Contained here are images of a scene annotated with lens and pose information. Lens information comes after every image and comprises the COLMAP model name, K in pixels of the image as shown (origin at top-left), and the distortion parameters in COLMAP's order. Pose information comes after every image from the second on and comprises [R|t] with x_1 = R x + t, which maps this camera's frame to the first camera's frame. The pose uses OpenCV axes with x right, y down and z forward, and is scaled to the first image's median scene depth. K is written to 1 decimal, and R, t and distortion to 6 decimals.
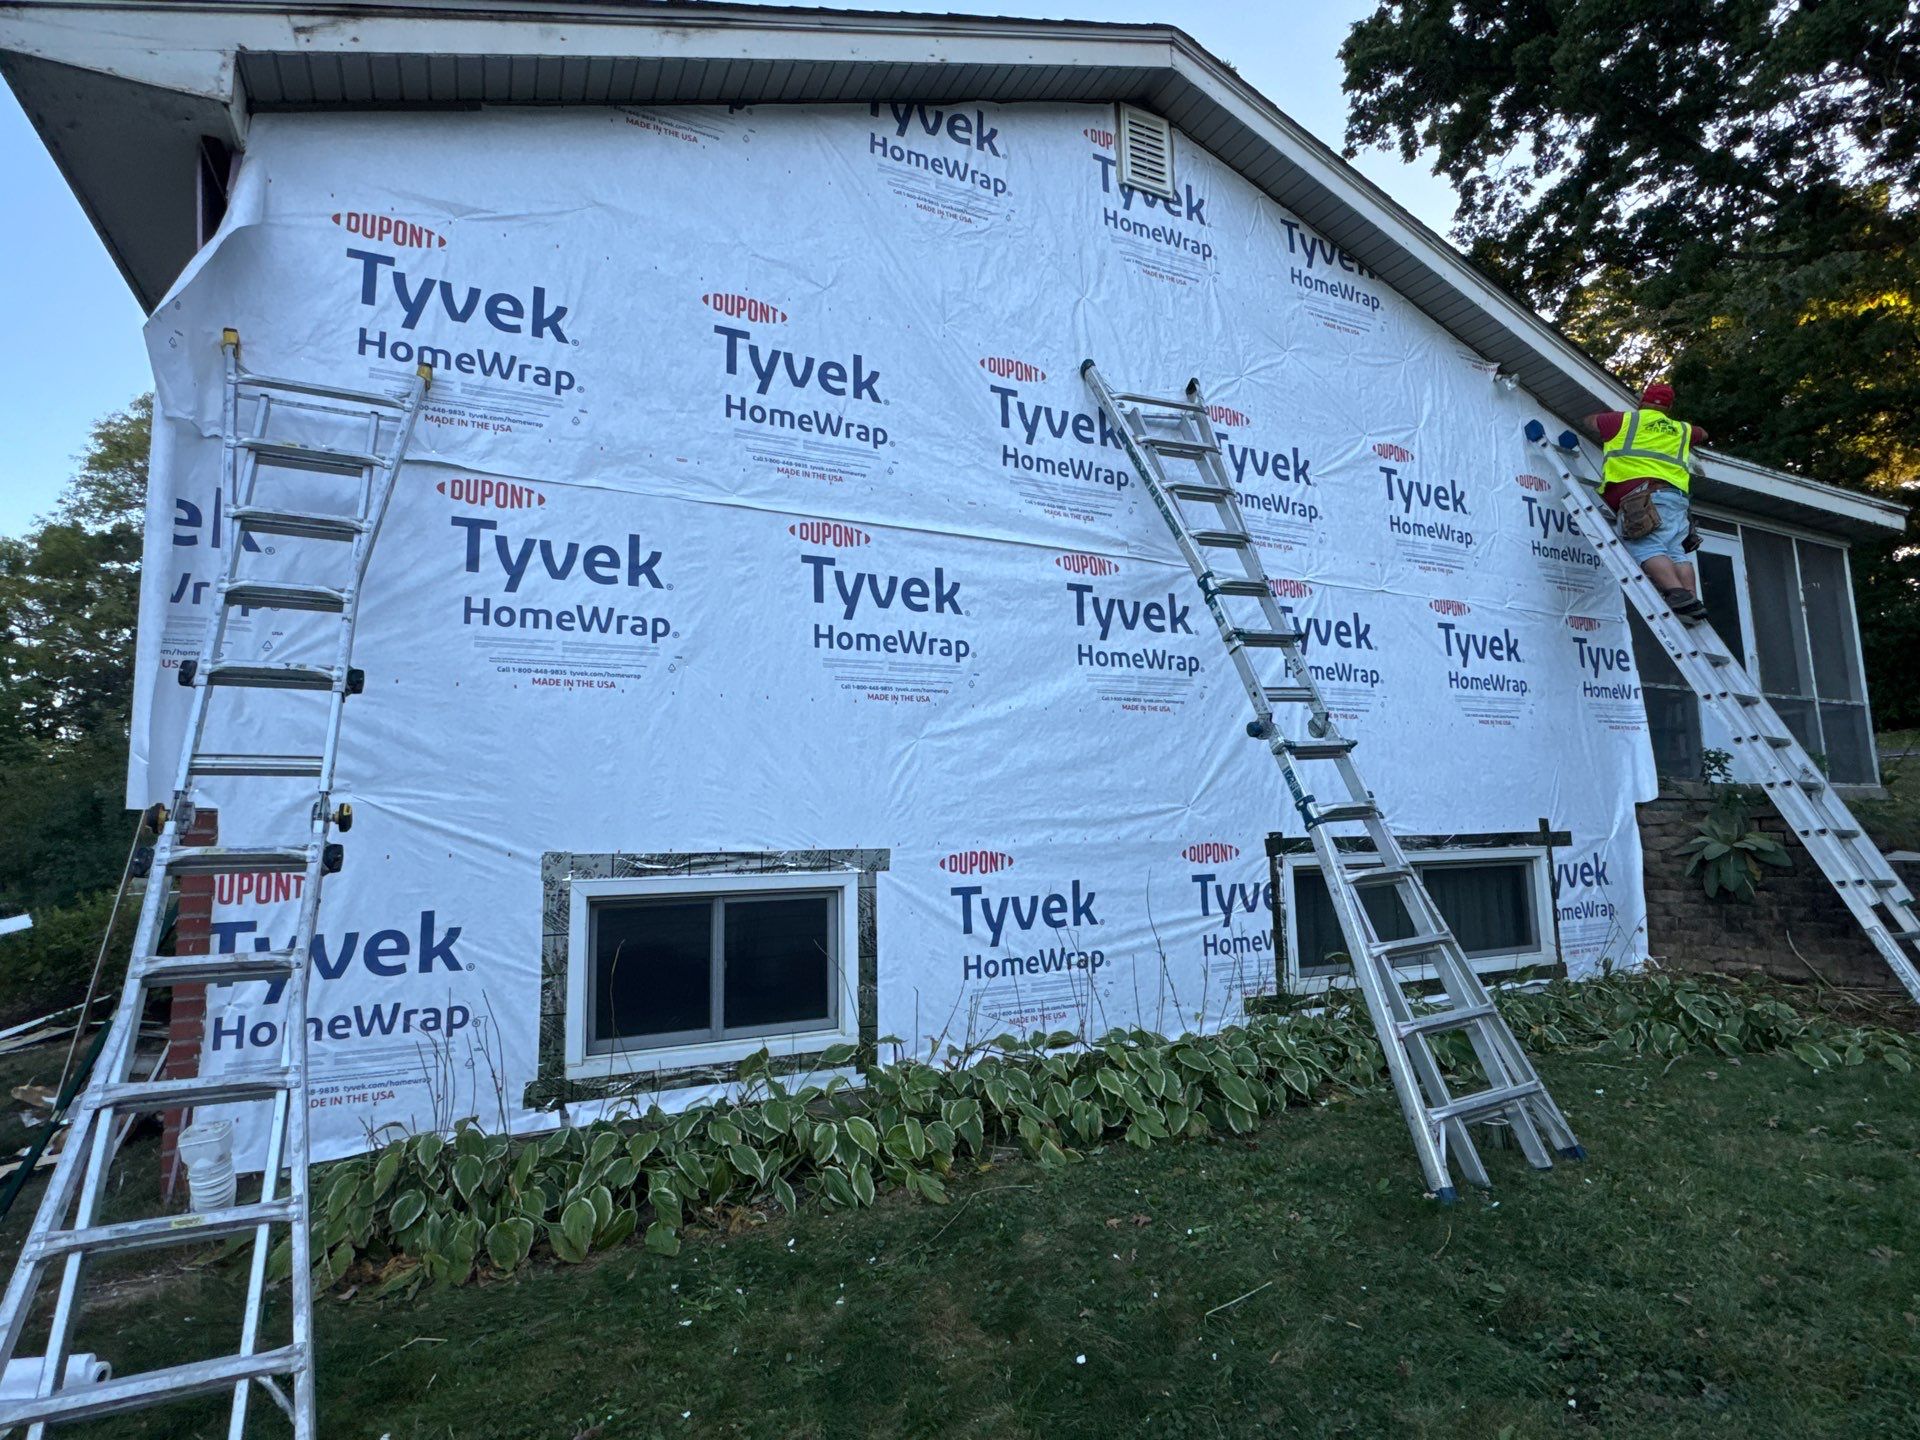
lens RADIAL K [[982.7, 0, 960.0], [0, 982.7, 720.0], [0, 0, 1]] dist [0.000483, 0.000404]
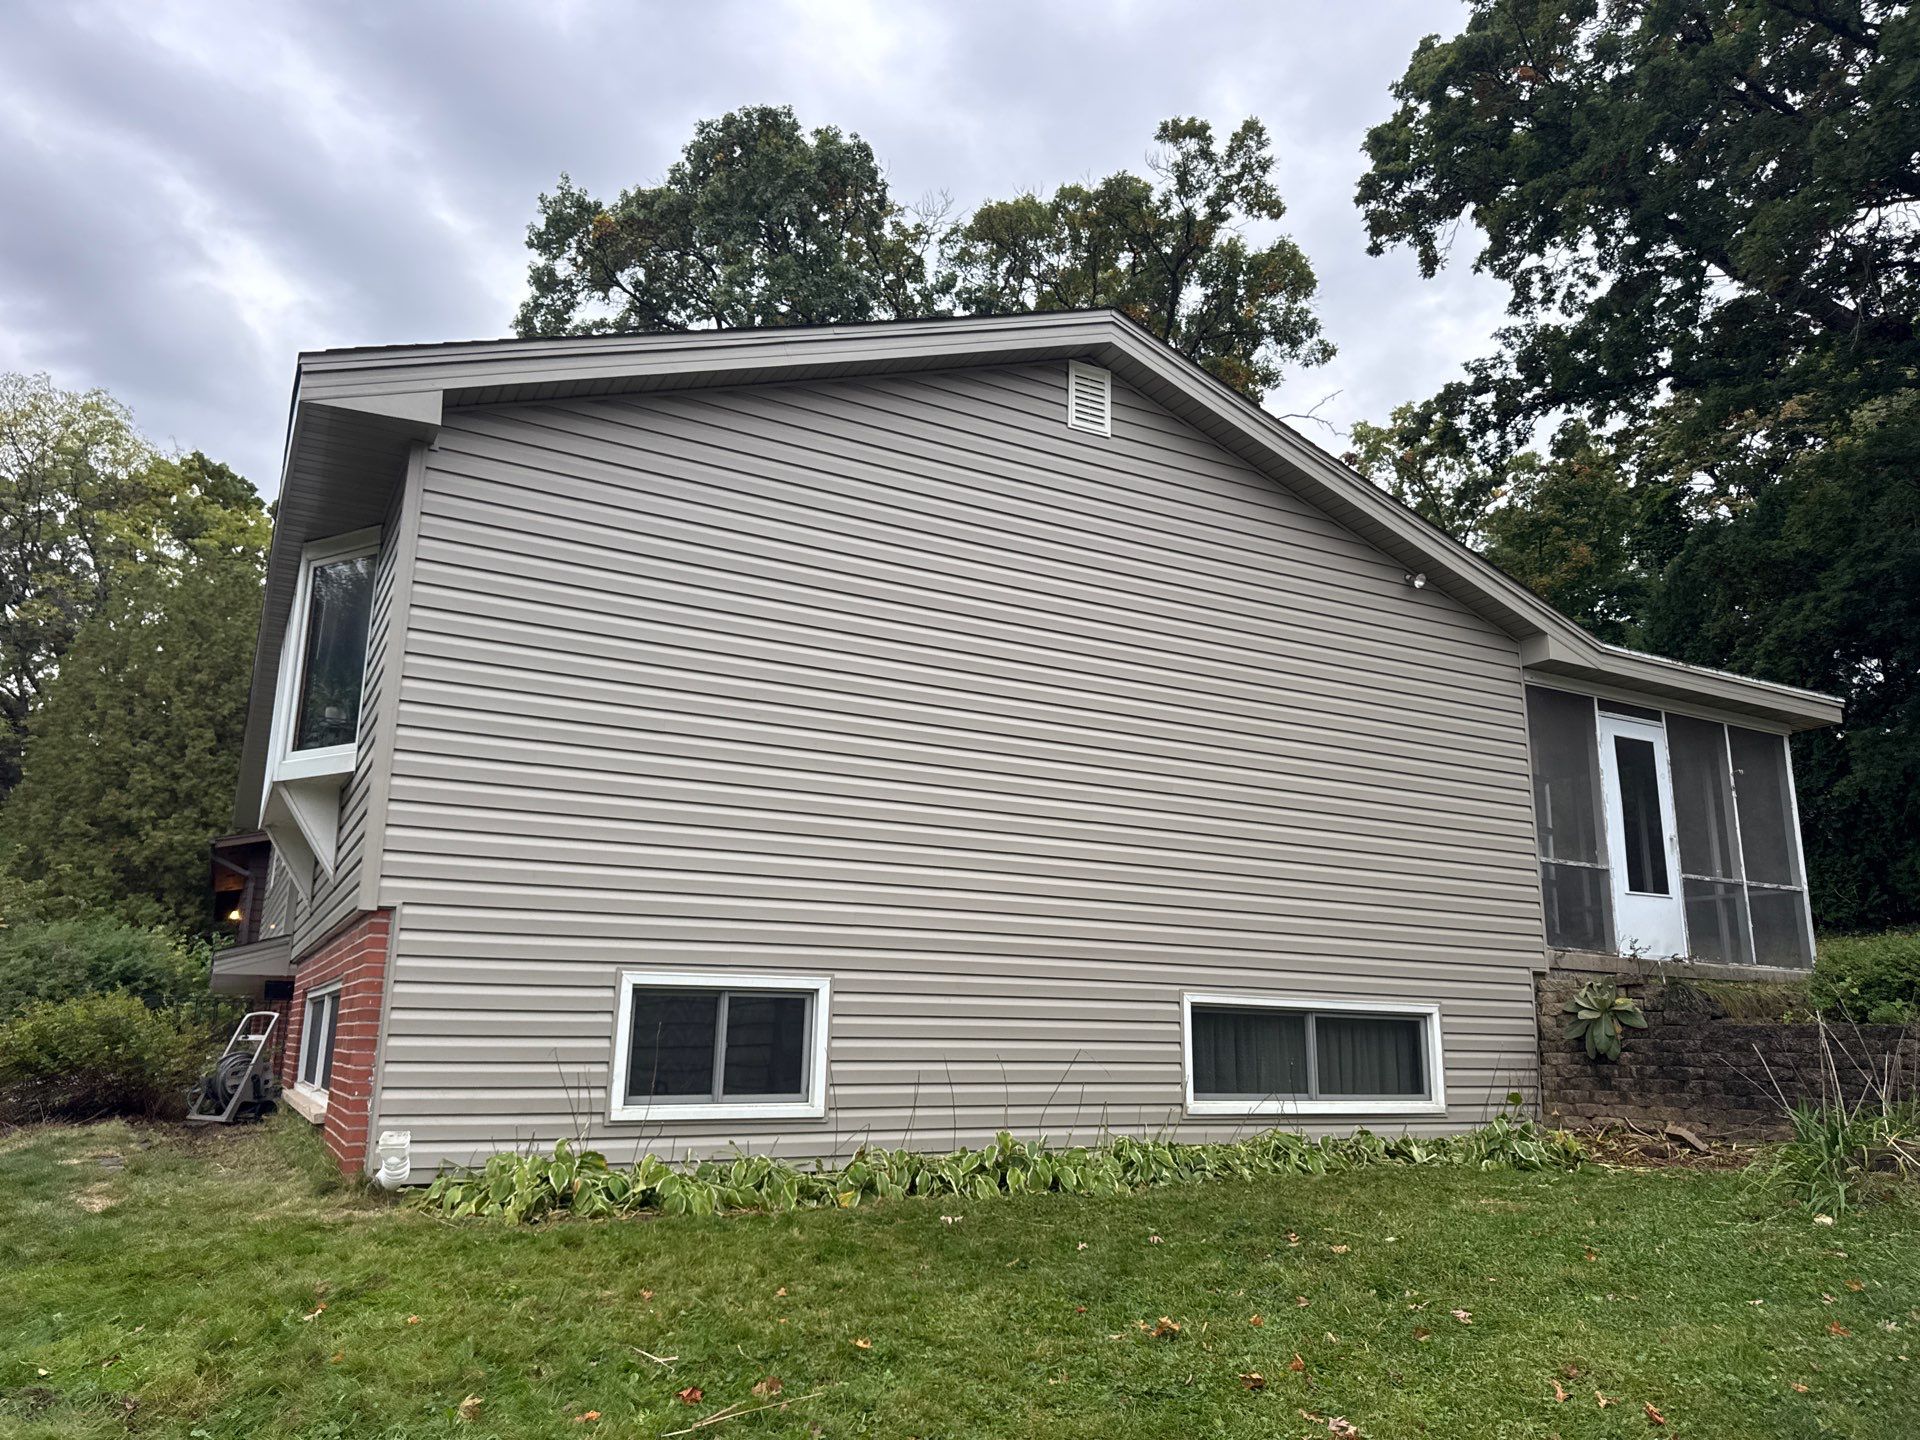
lens RADIAL K [[1331.1, 0, 960.0], [0, 1331.1, 720.0], [0, 0, 1]] dist [-0.004162, 0.003844]
pose [[0.998446, 0.045895, 0.031621, -0.000641], [-0.042076, 0.992778, -0.112347, 0.000662], [-0.036549, 0.110842, 0.993166, -0.160905]]
